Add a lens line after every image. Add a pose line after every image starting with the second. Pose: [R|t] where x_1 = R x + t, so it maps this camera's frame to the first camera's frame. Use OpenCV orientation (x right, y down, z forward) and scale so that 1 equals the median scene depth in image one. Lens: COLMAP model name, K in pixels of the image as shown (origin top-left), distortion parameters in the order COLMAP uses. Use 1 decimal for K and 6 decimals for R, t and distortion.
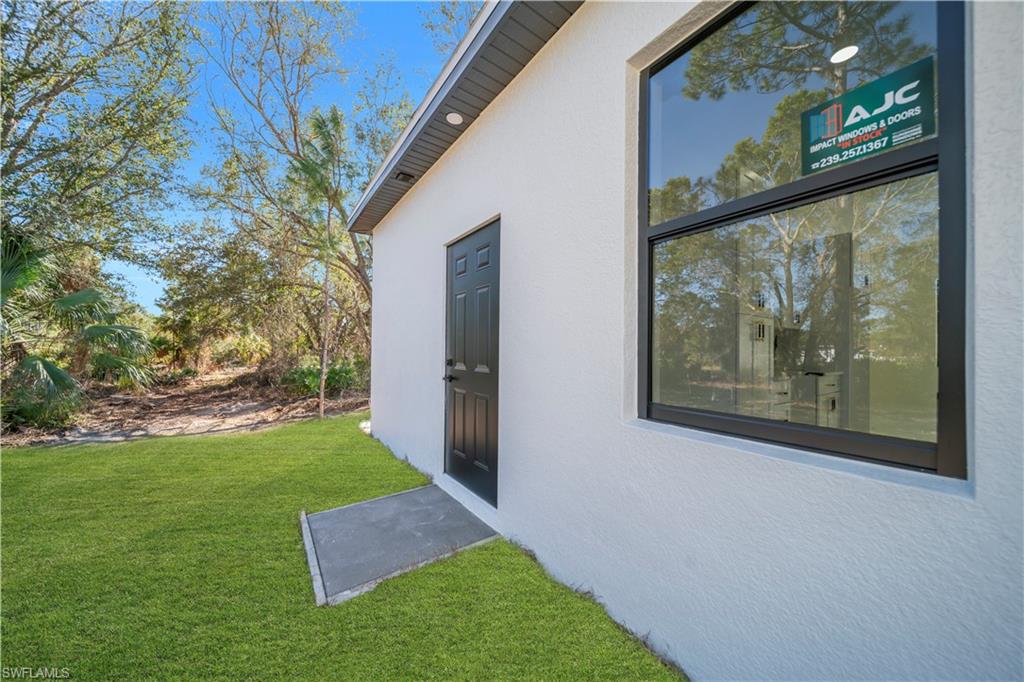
lens RADIAL K [[351.3, 0, 511.0], [0, 351.3, 347.5], [0, 0, 1]] dist [-0.001870, -0.000231]
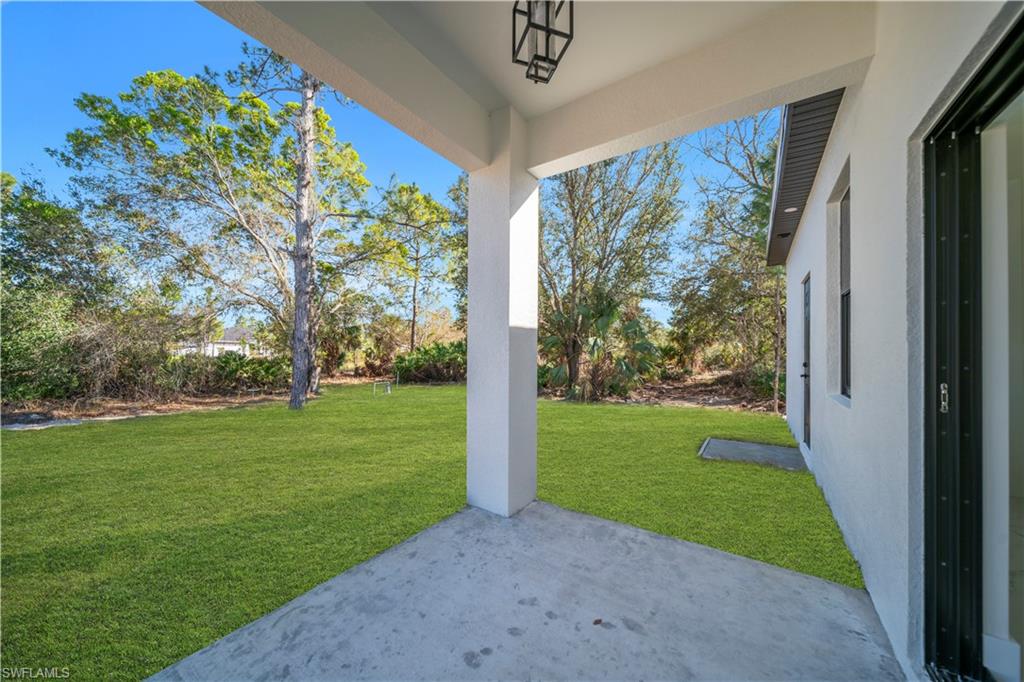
lens RADIAL K [[351.3, 0, 511.0], [0, 351.3, 347.5], [0, 0, 1]] dist [-0.001870, -0.000231]
pose [[0.344731, -0.015211, -0.938578, 0.124100], [0.000128, 0.999869, -0.016158, -0.000488], [0.938702, 0.005450, 0.344688, -0.103067]]
